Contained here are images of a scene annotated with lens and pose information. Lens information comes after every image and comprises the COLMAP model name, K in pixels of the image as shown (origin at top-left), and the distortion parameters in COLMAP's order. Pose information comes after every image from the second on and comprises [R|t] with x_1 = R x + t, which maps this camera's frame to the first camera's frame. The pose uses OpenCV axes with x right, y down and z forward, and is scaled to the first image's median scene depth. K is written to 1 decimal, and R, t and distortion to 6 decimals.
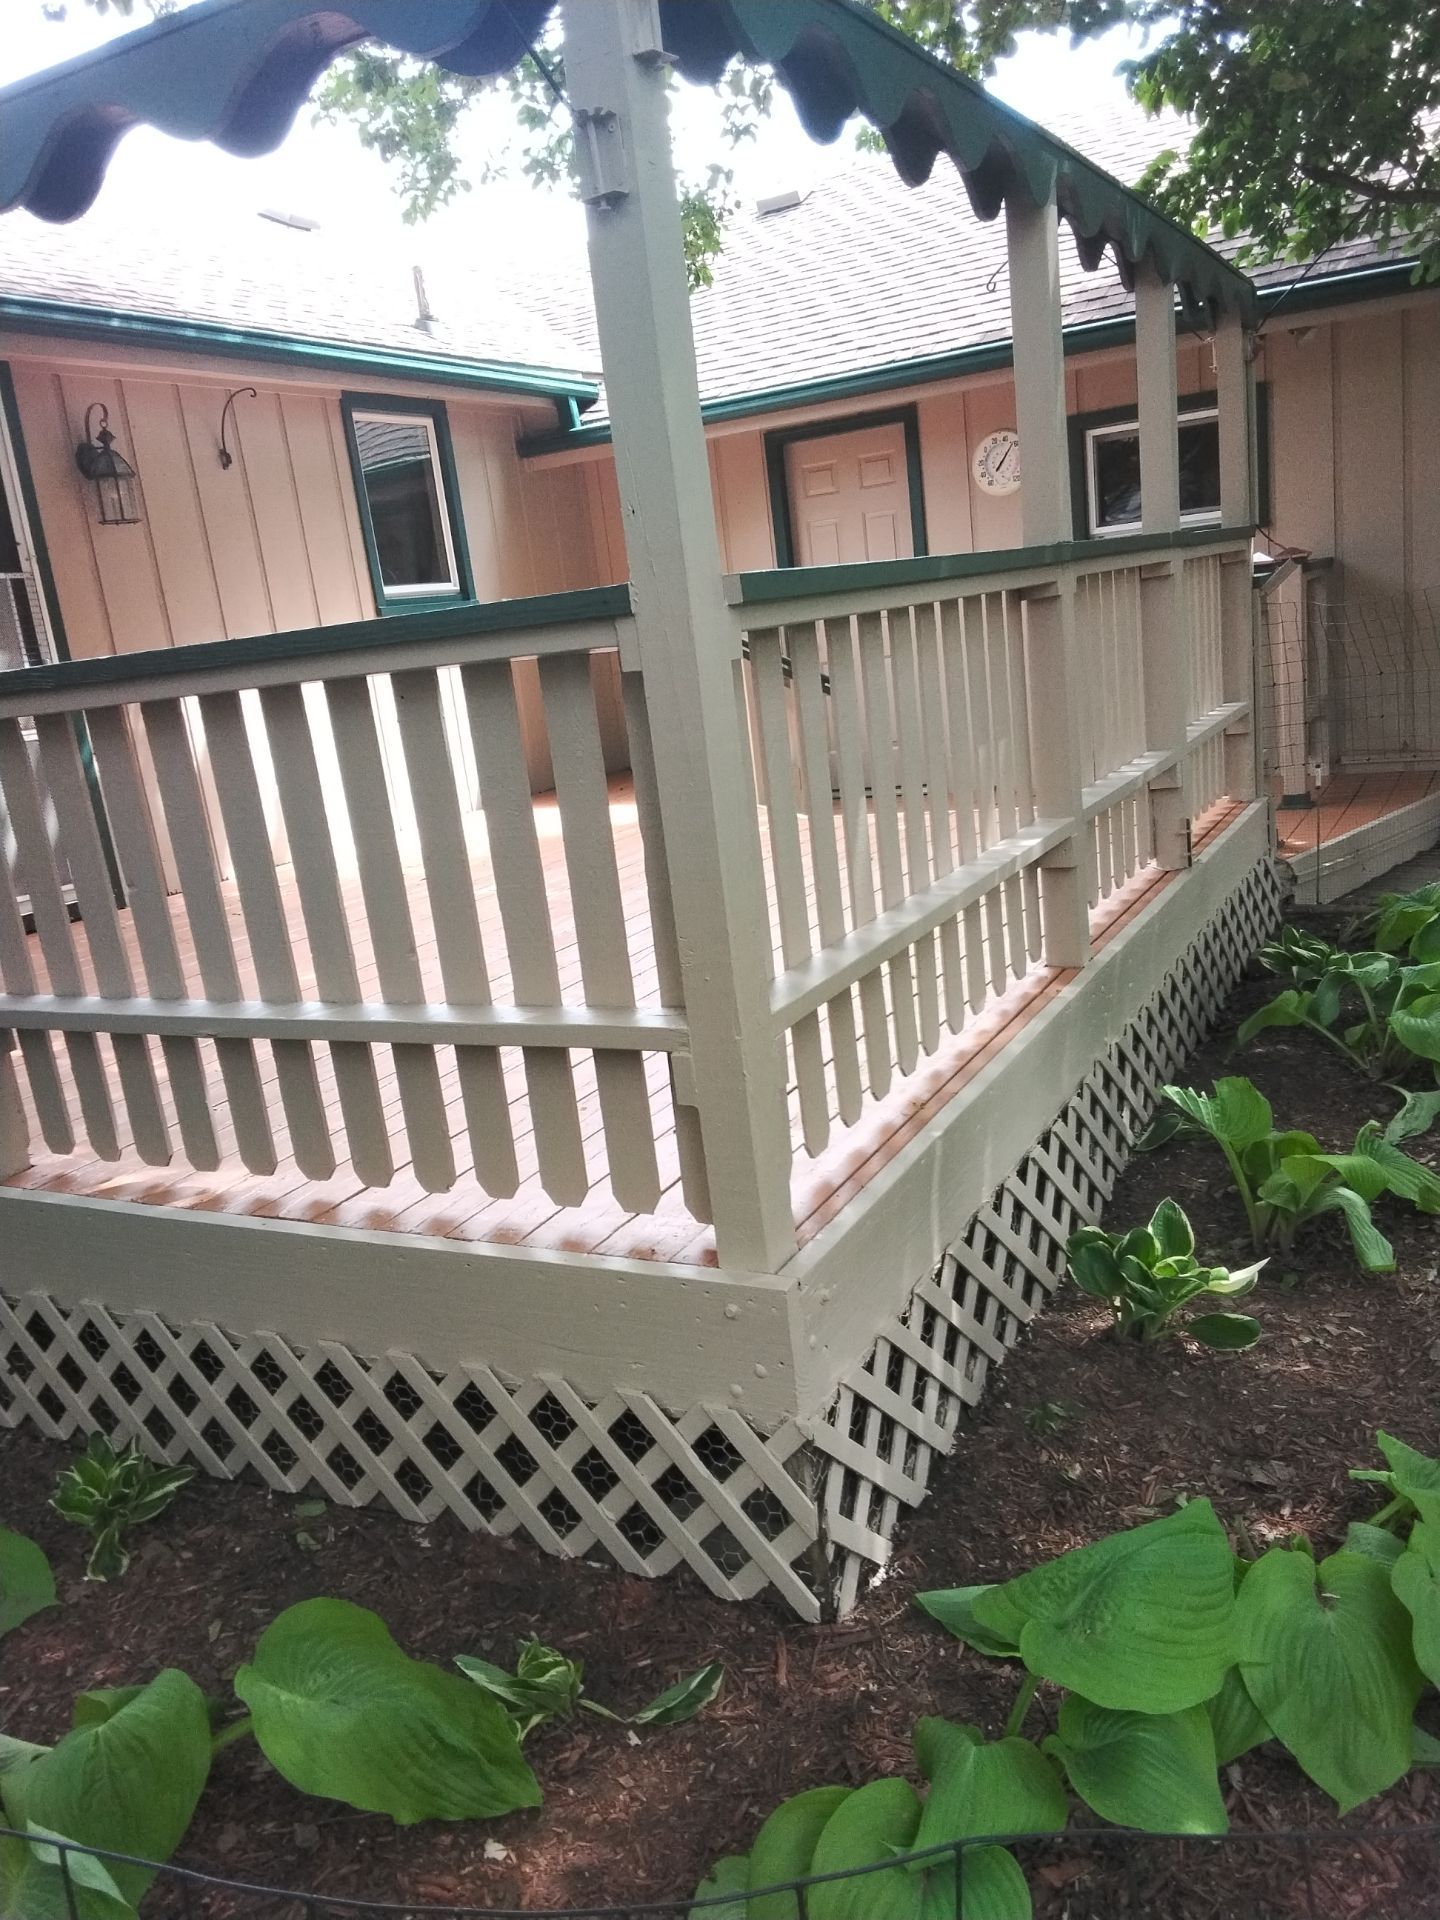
lens RADIAL K [[1481.7, 0, 720.0], [0, 1481.7, 960.0], [0, 0, 1]] dist [0.123679, -0.187452]
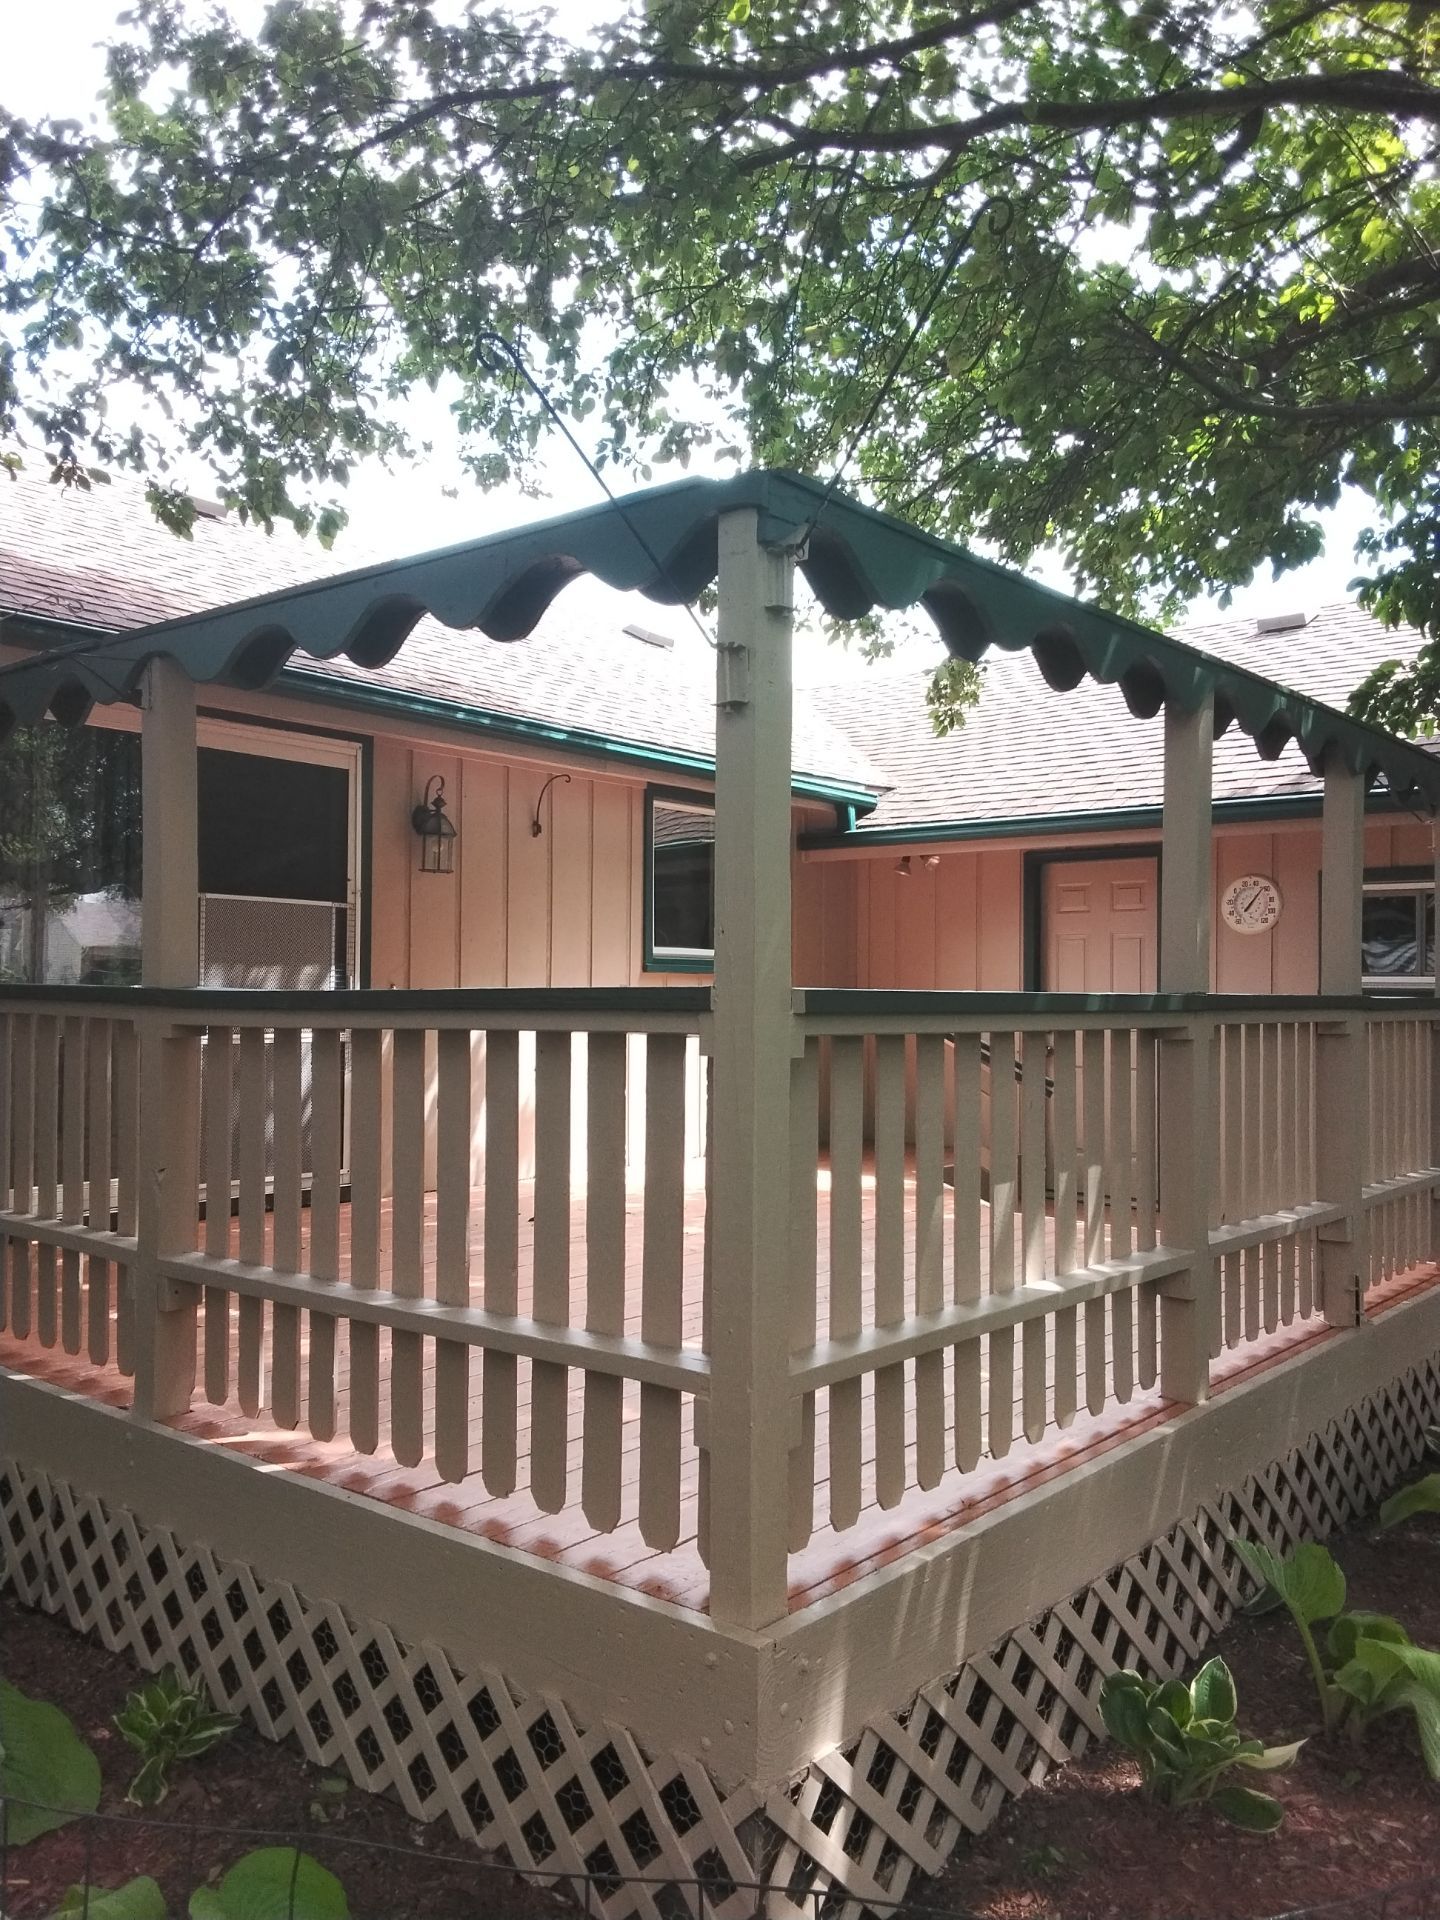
lens RADIAL K [[1481.7, 0, 720.0], [0, 1481.7, 960.0], [0, 0, 1]] dist [0.123679, -0.187452]
pose [[0.971519, 0.122241, -0.202997, 0.128057], [-0.167536, 0.960171, -0.223613, -0.002641], [0.167578, 0.251254, 0.953304, -0.108679]]
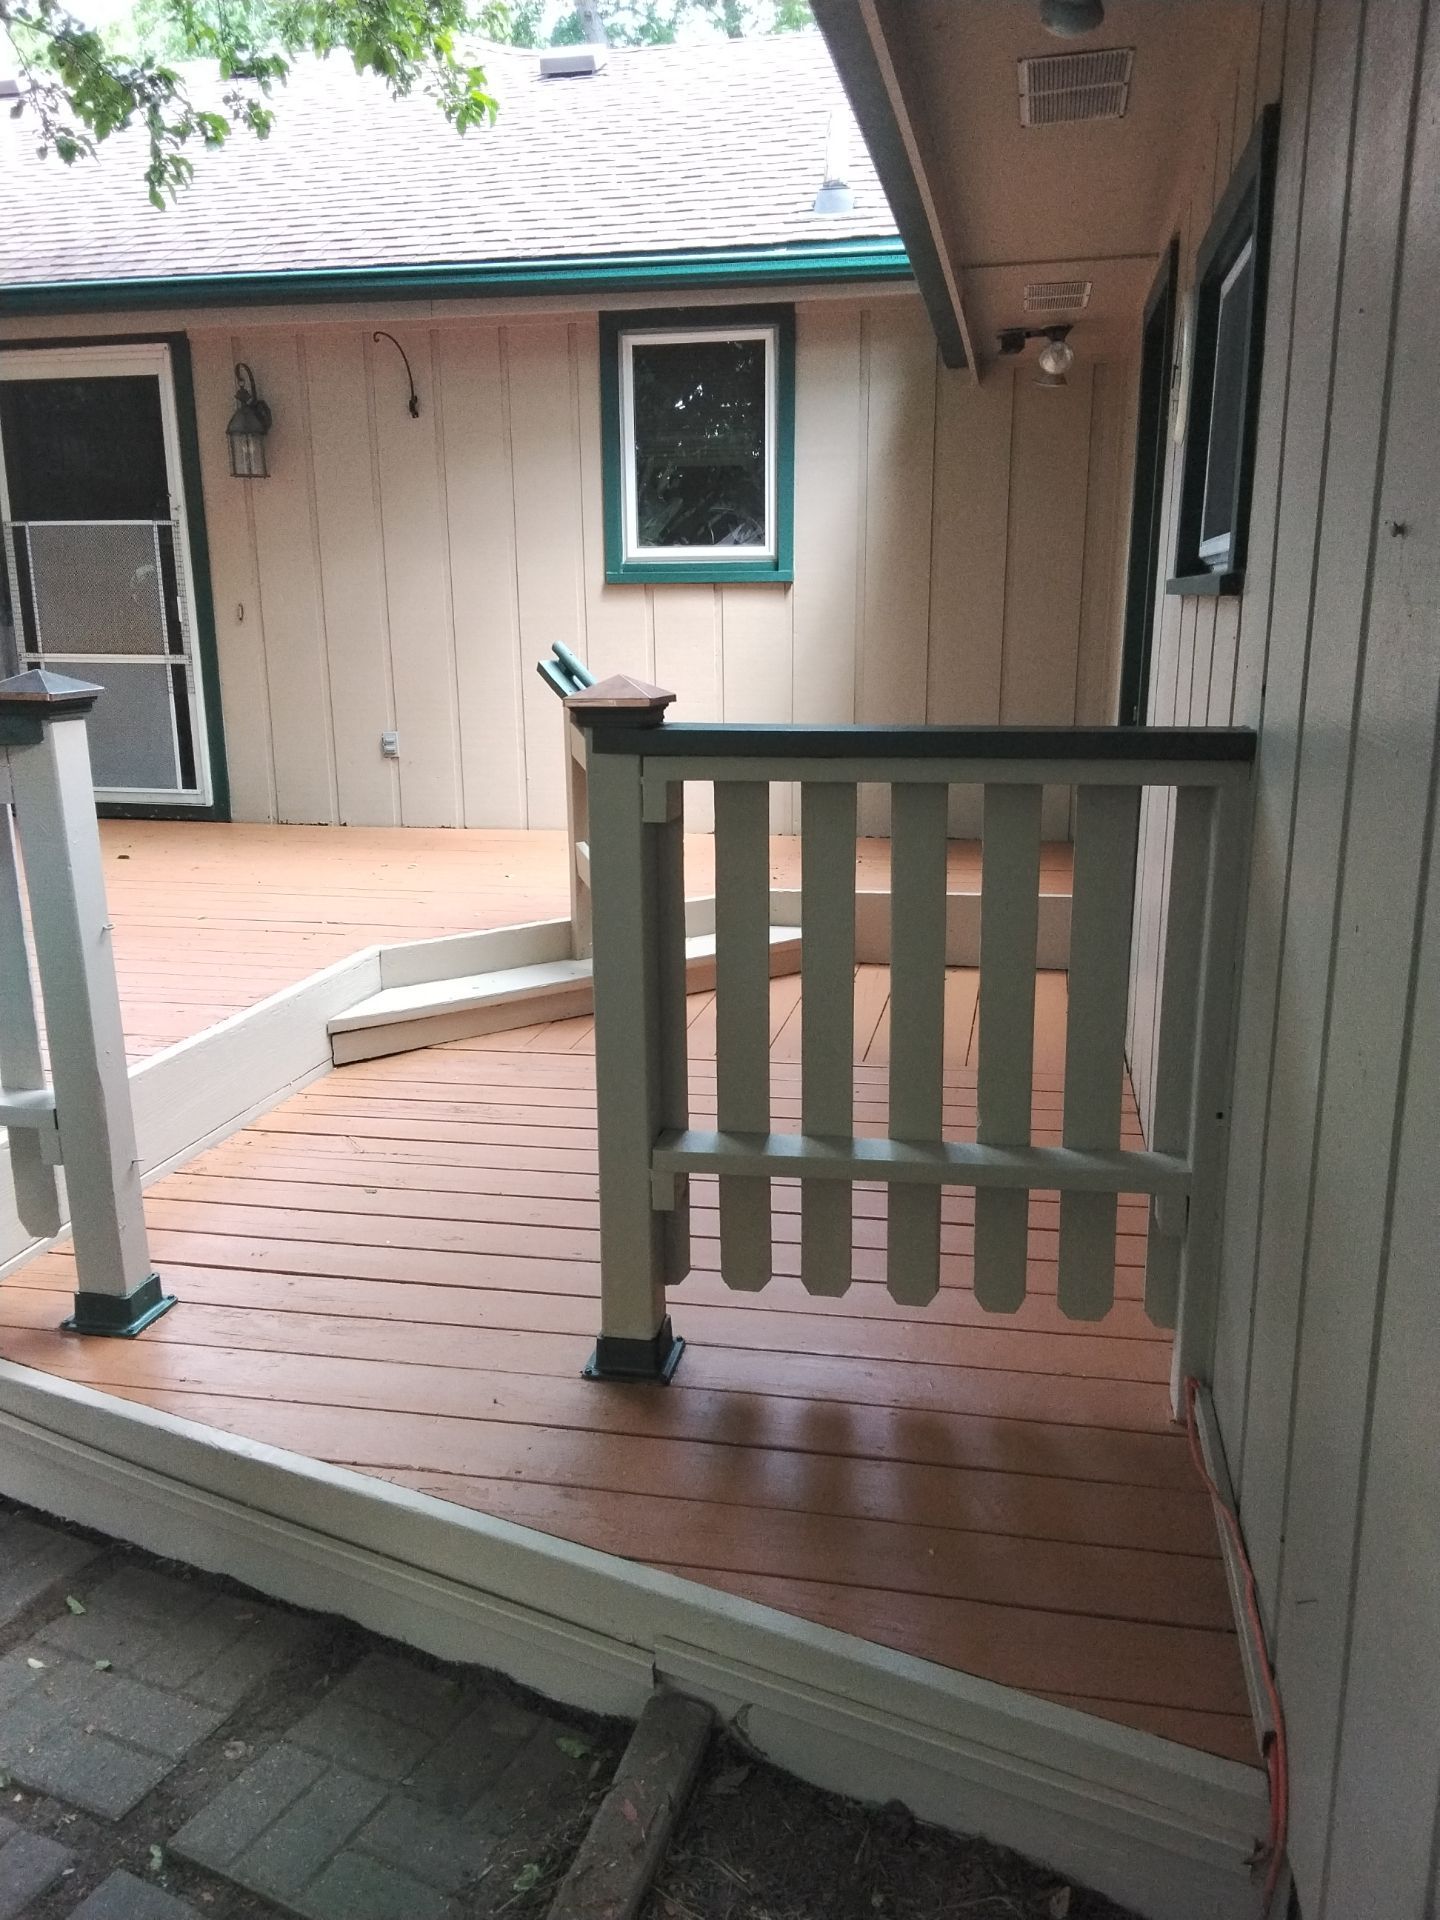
lens RADIAL K [[1481.7, 0, 720.0], [0, 1481.7, 960.0], [0, 0, 1]] dist [0.123679, -0.187452]
pose [[0.273375, 0.335852, -0.901371, 1.618242], [-0.244620, 0.930532, 0.272527, -0.710224], [0.930283, 0.145992, 0.336540, 2.063619]]
